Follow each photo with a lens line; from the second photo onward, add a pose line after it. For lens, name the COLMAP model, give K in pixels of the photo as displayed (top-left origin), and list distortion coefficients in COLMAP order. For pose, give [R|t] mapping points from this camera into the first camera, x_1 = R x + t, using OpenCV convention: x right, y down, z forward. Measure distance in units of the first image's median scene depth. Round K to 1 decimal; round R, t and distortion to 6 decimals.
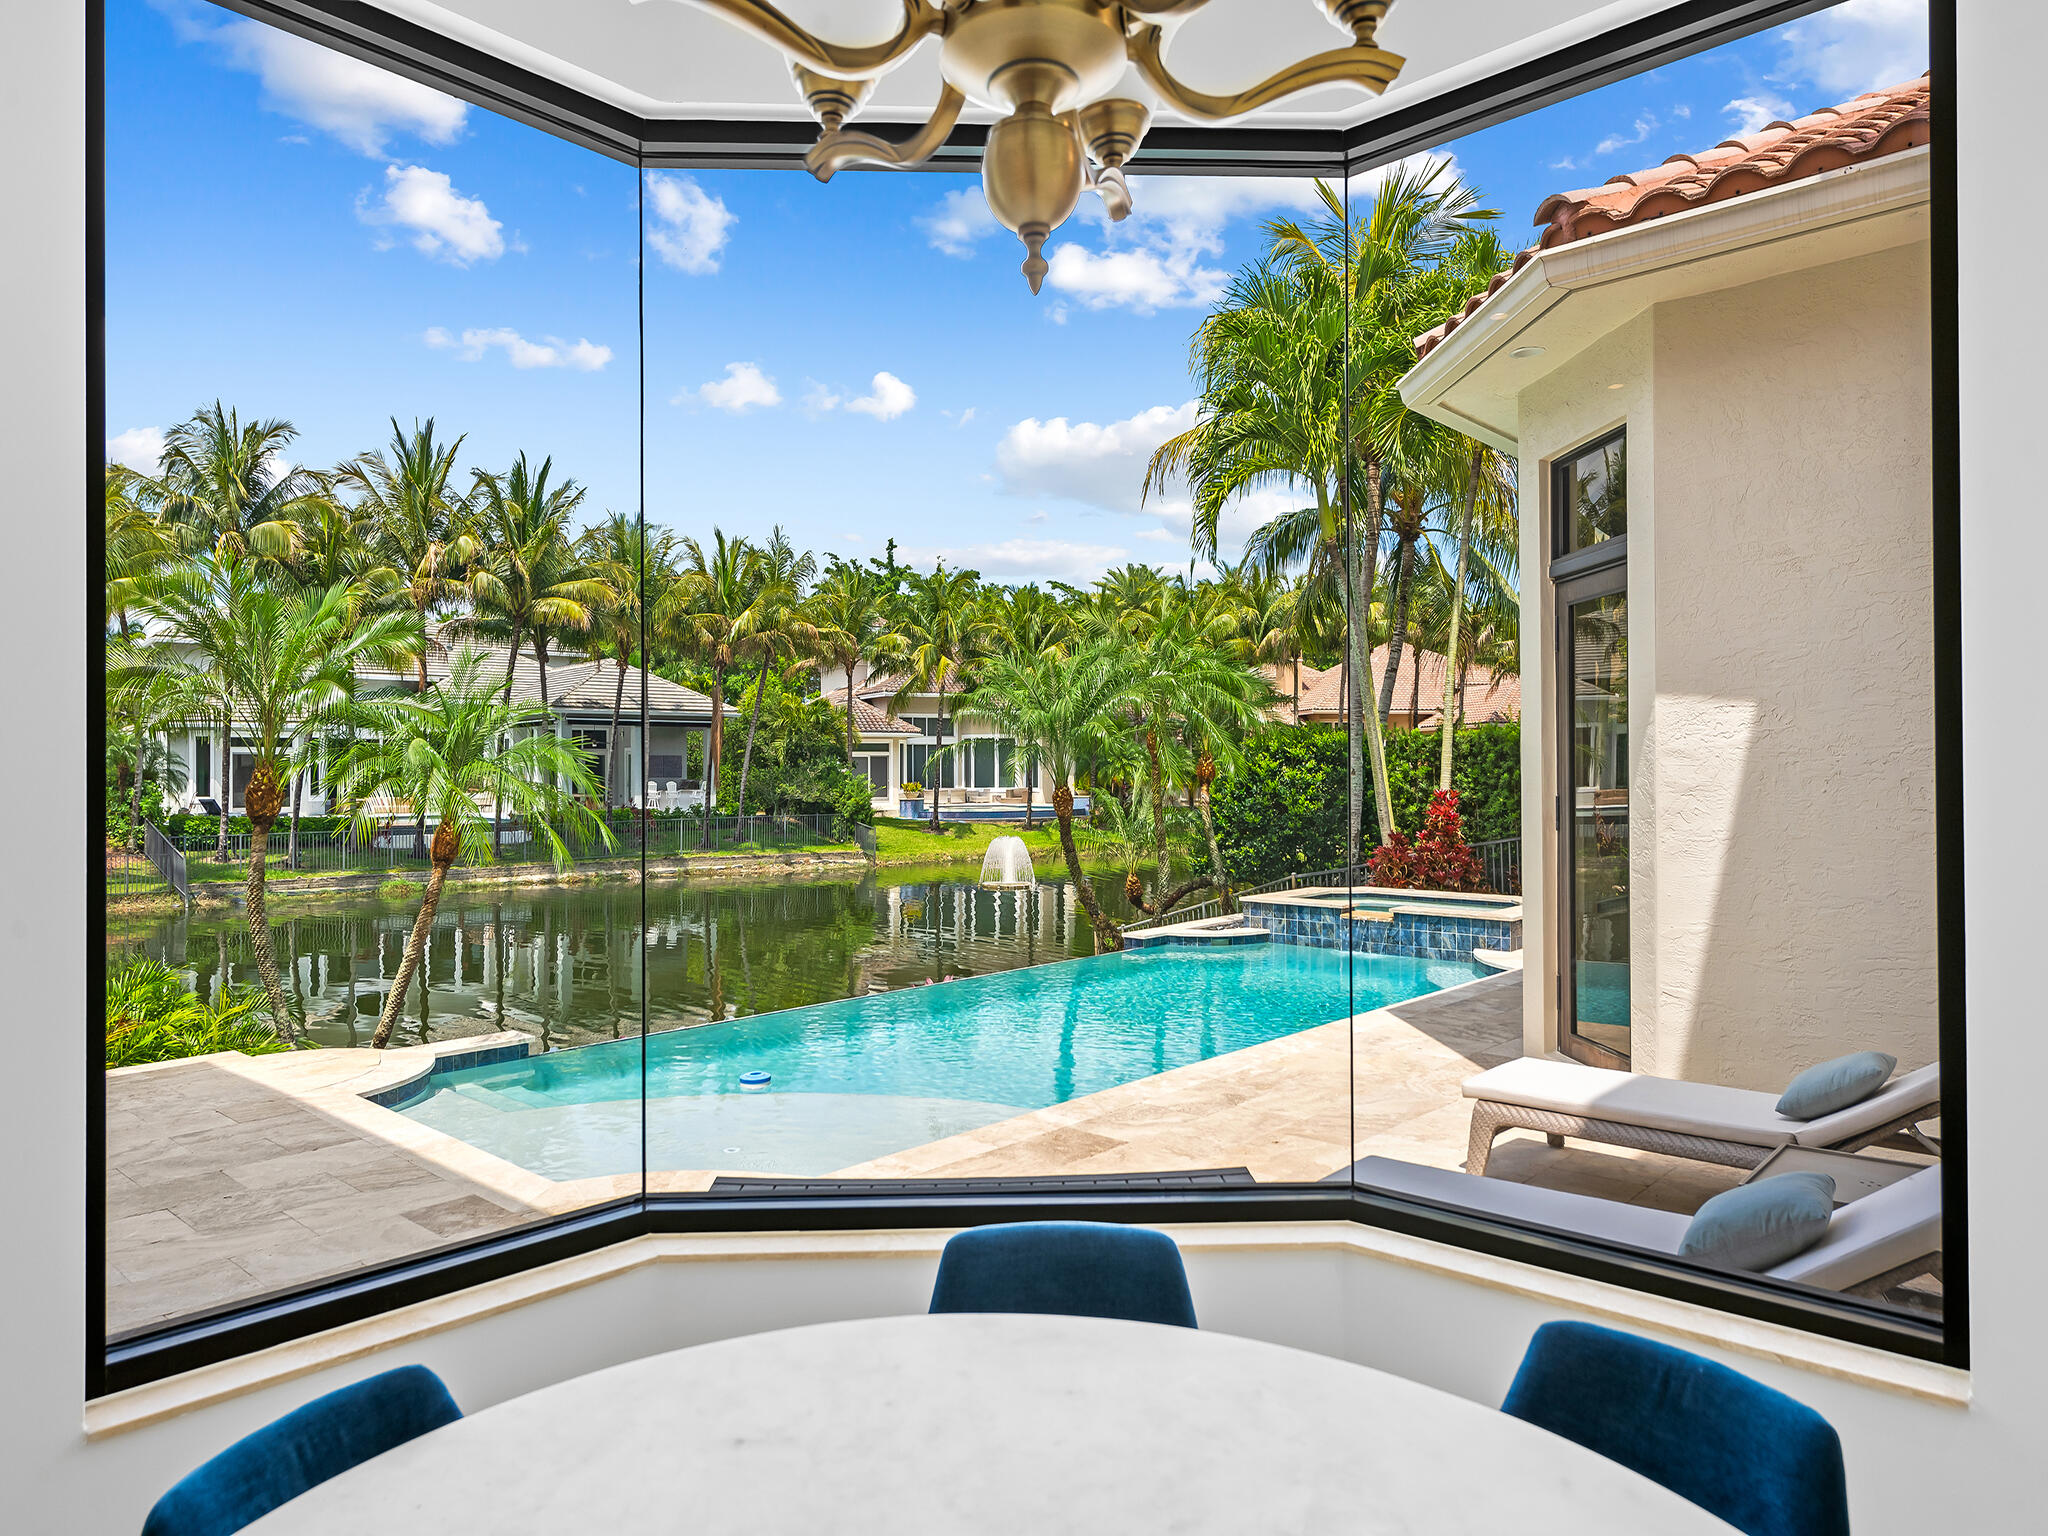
lens RADIAL K [[1293.0, 0, 1015.8], [0, 1293.0, 769.0], [0, 0, 1]] dist [0.001770, 0.000194]
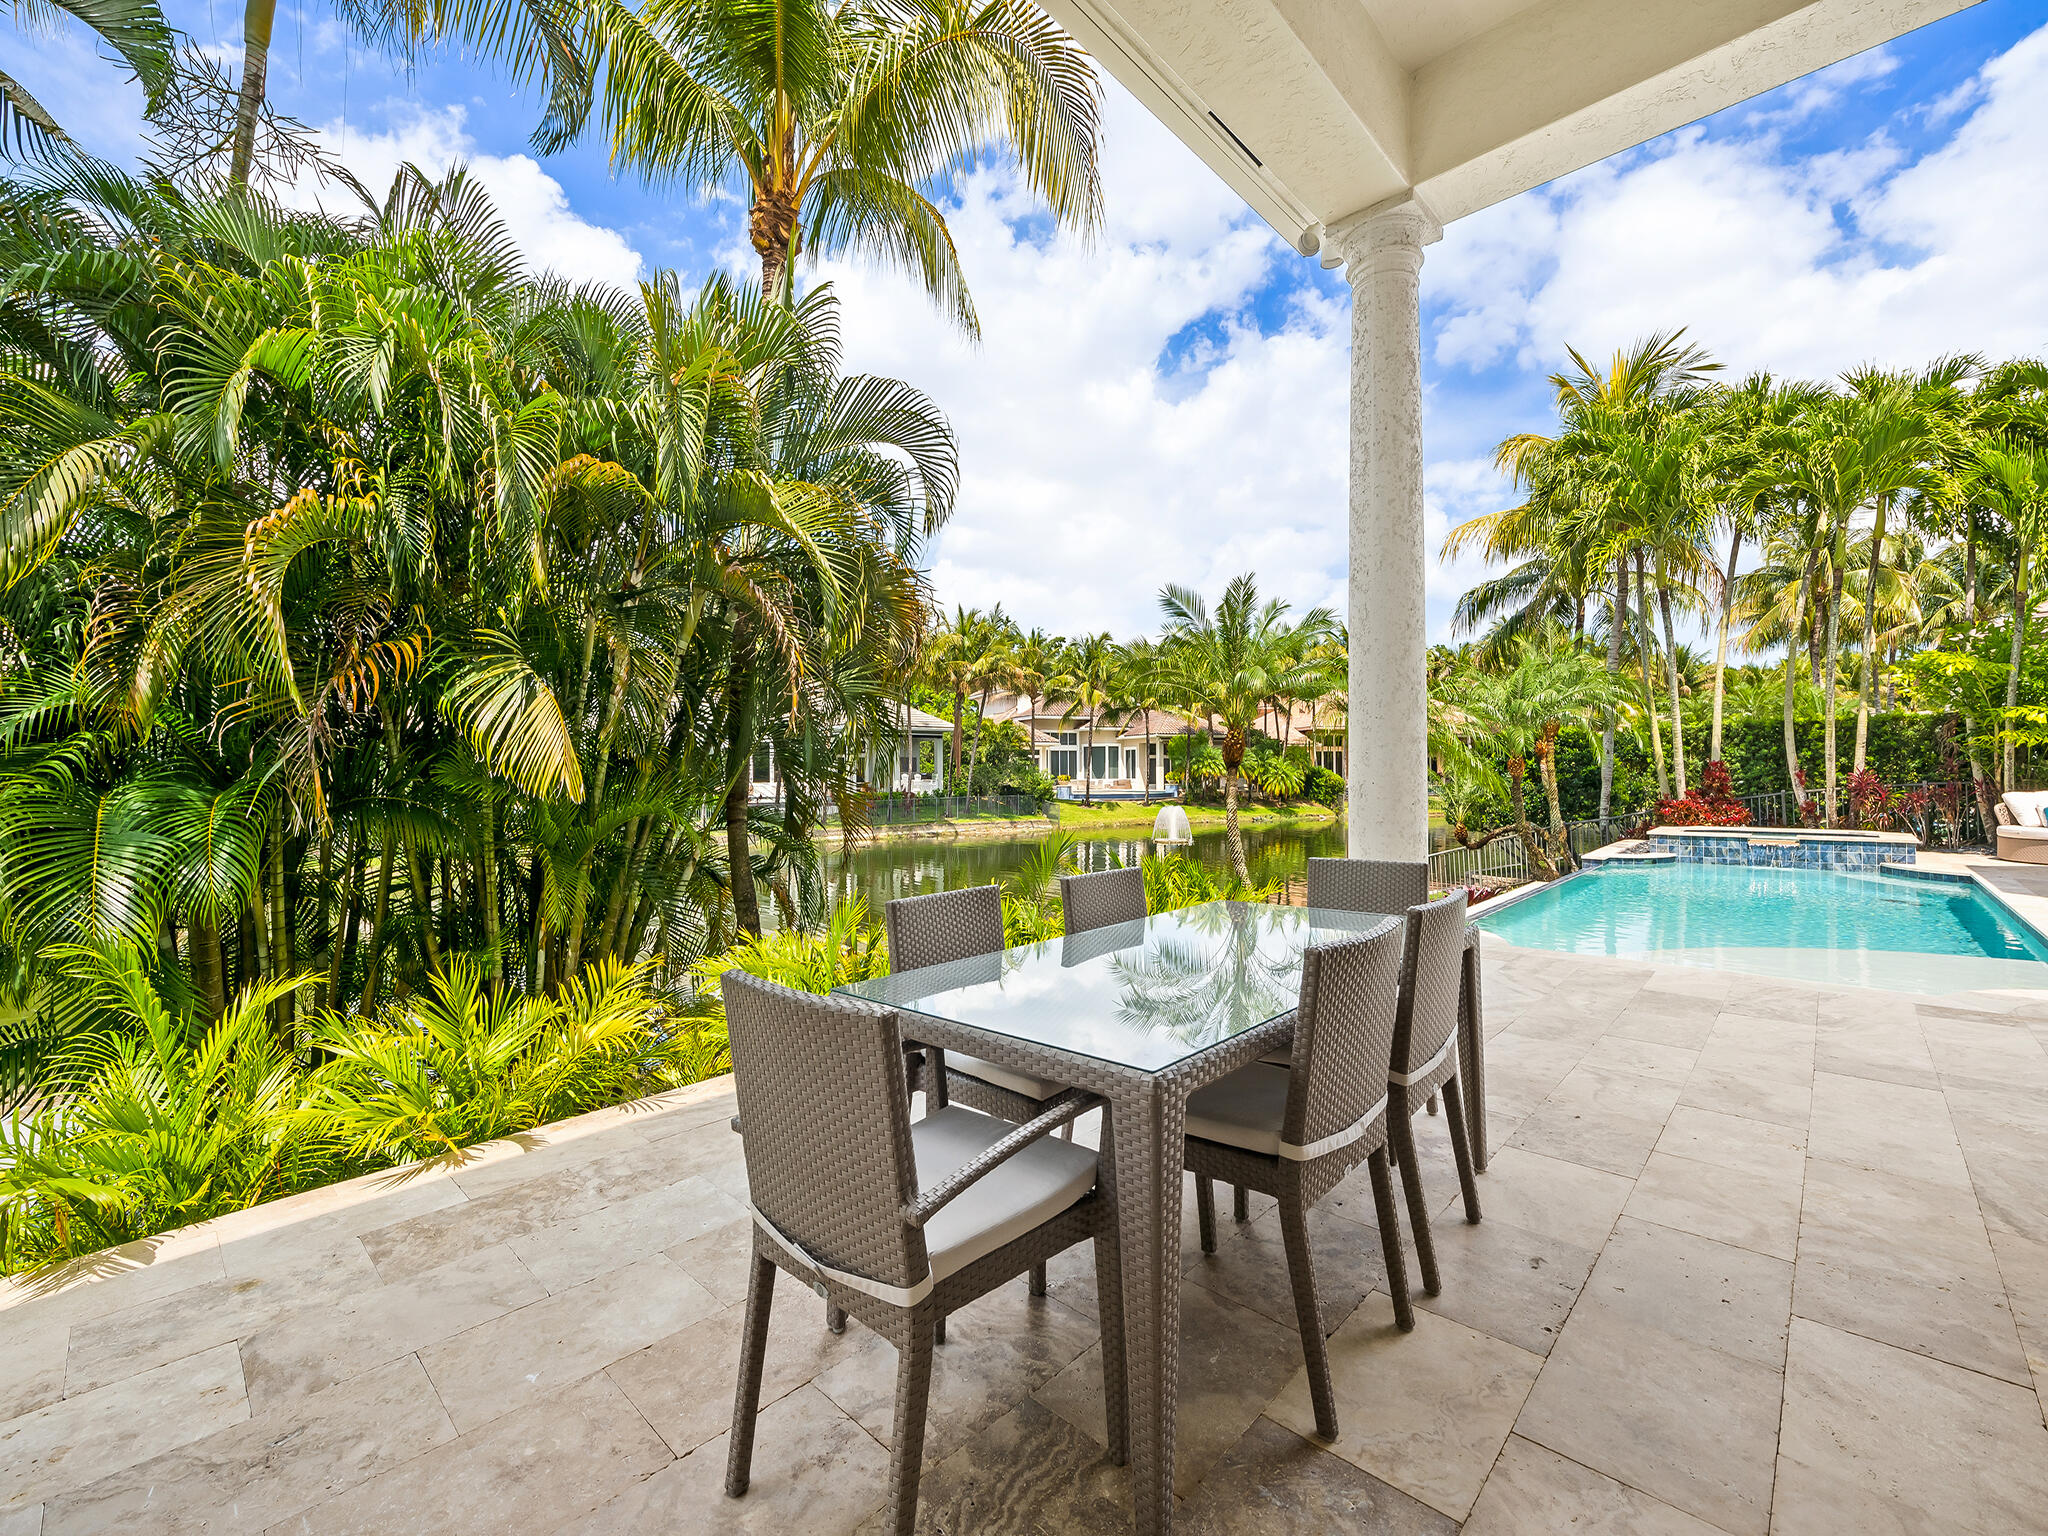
lens RADIAL K [[851.1, 0, 1035.7], [0, 851.1, 771.9], [0, 0, 1]] dist [-0.001445, -0.000237]
pose [[0.999980, -0.003674, -0.005206, -0.139162], [0.003674, 0.999993, 0.000142, 0.008546], [0.005205, -0.000161, 0.999986, 0.014530]]
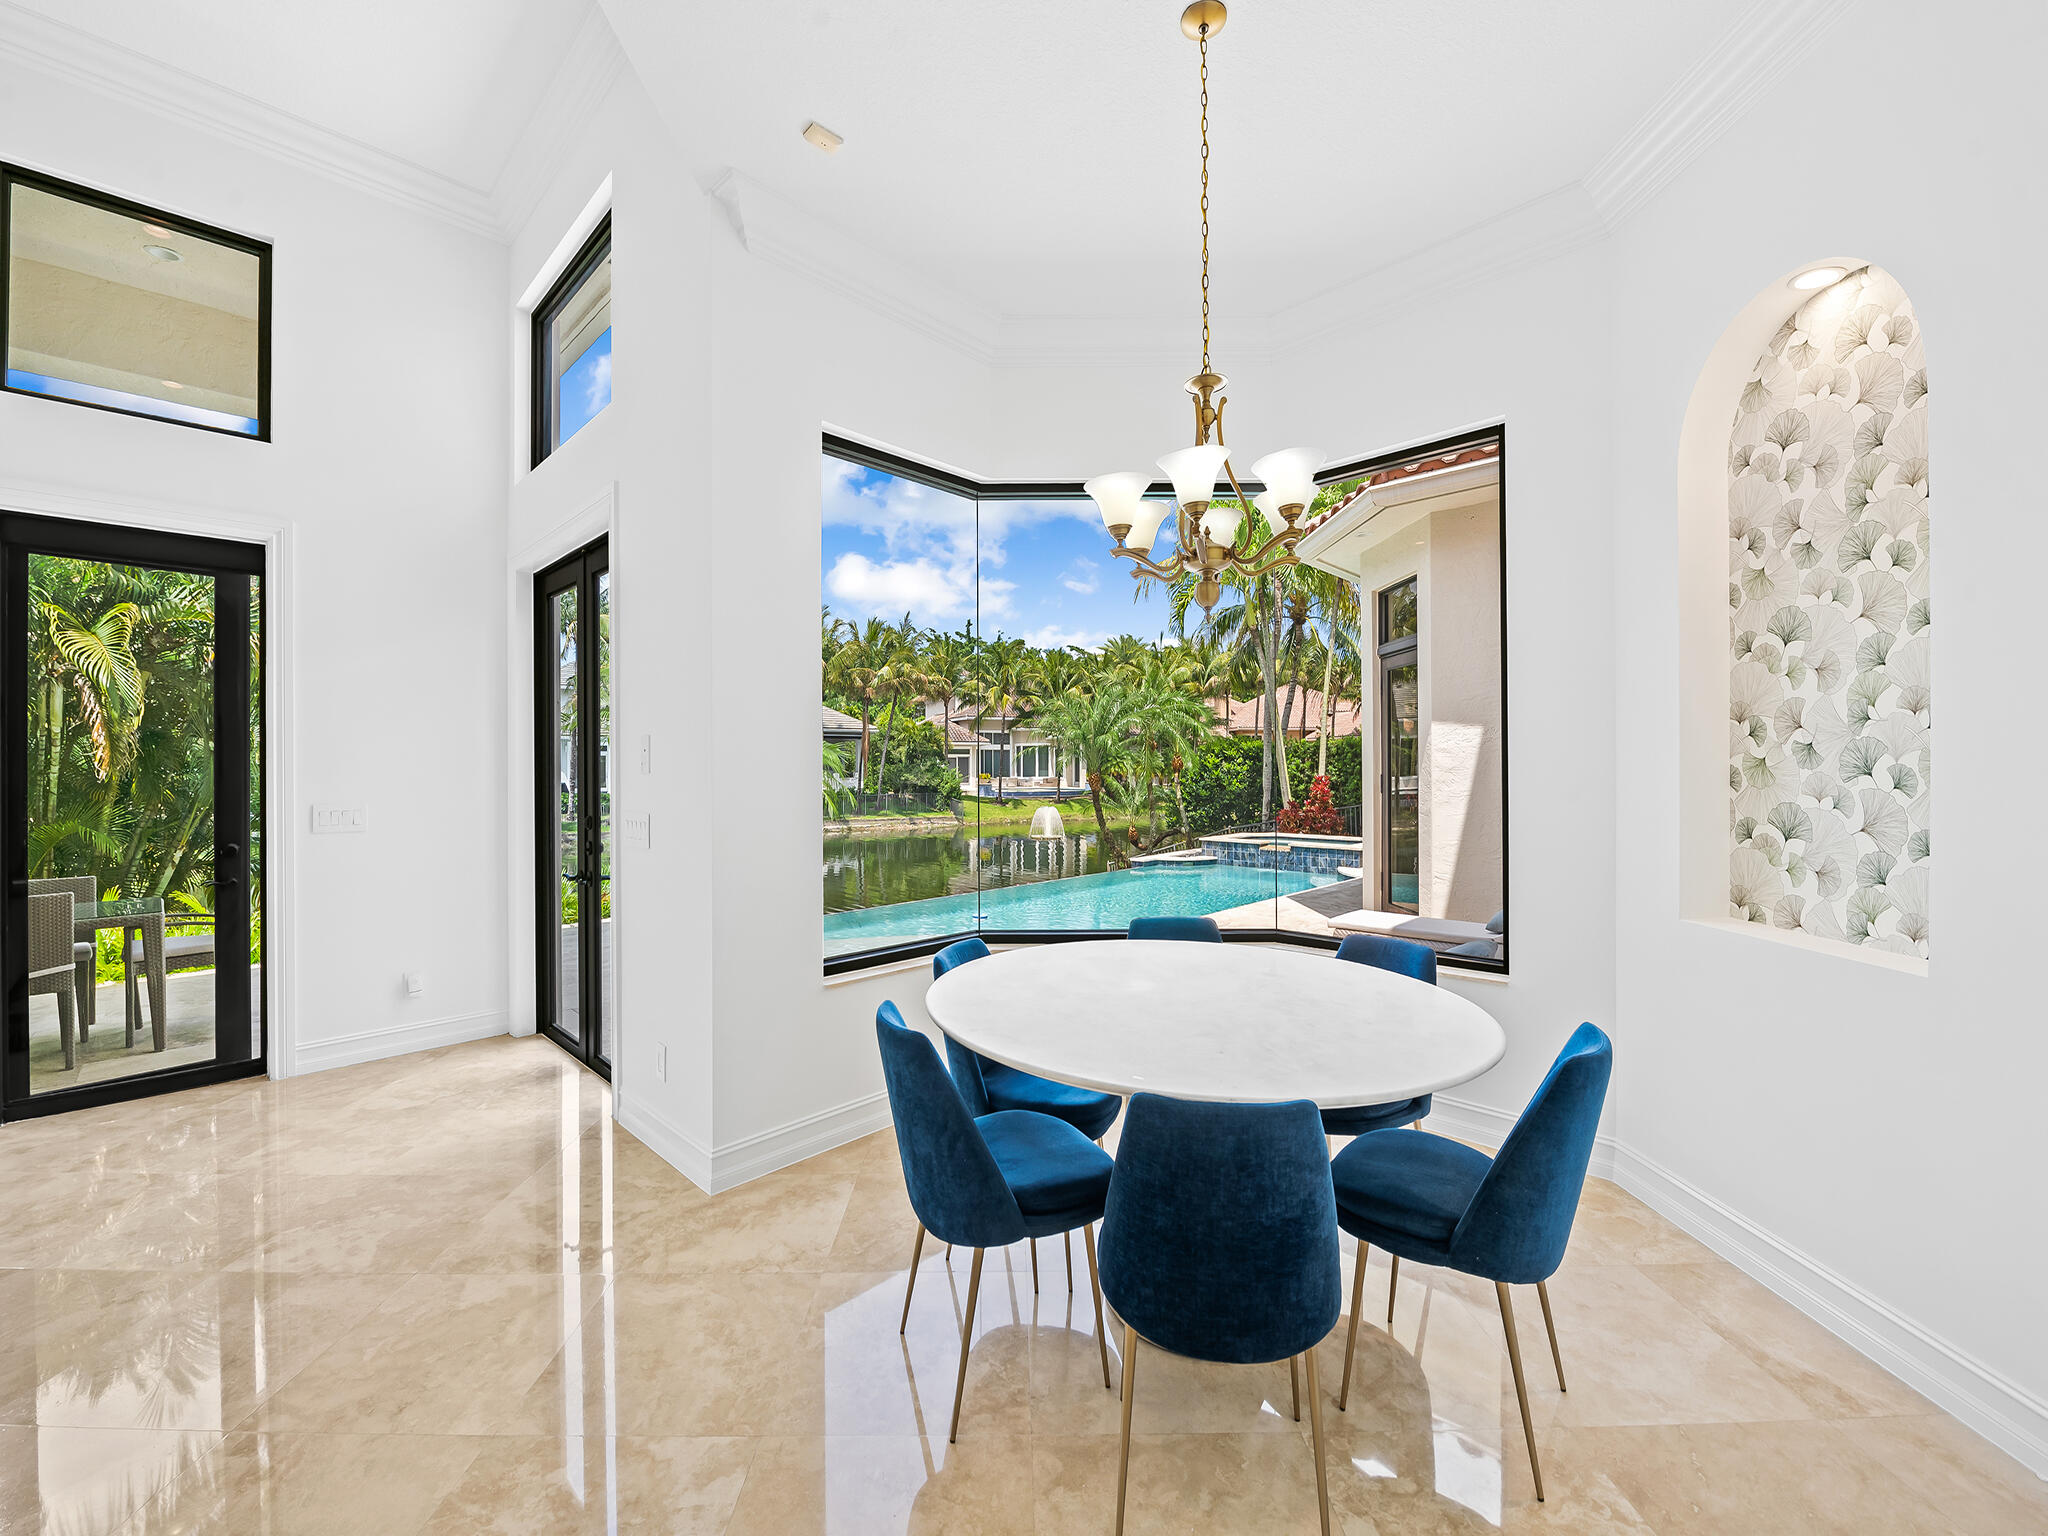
lens RADIAL K [[830.6, 0, 1024.0], [0, 830.6, 768.0], [0, 0, 1]] dist [-0.001523, -0.000198]
pose [[0.999683, -0.000187, -0.025160, -0.008373], [0.000255, 0.999996, 0.002713, 0.001164], [0.025159, -0.002719, 0.999680, -0.027230]]
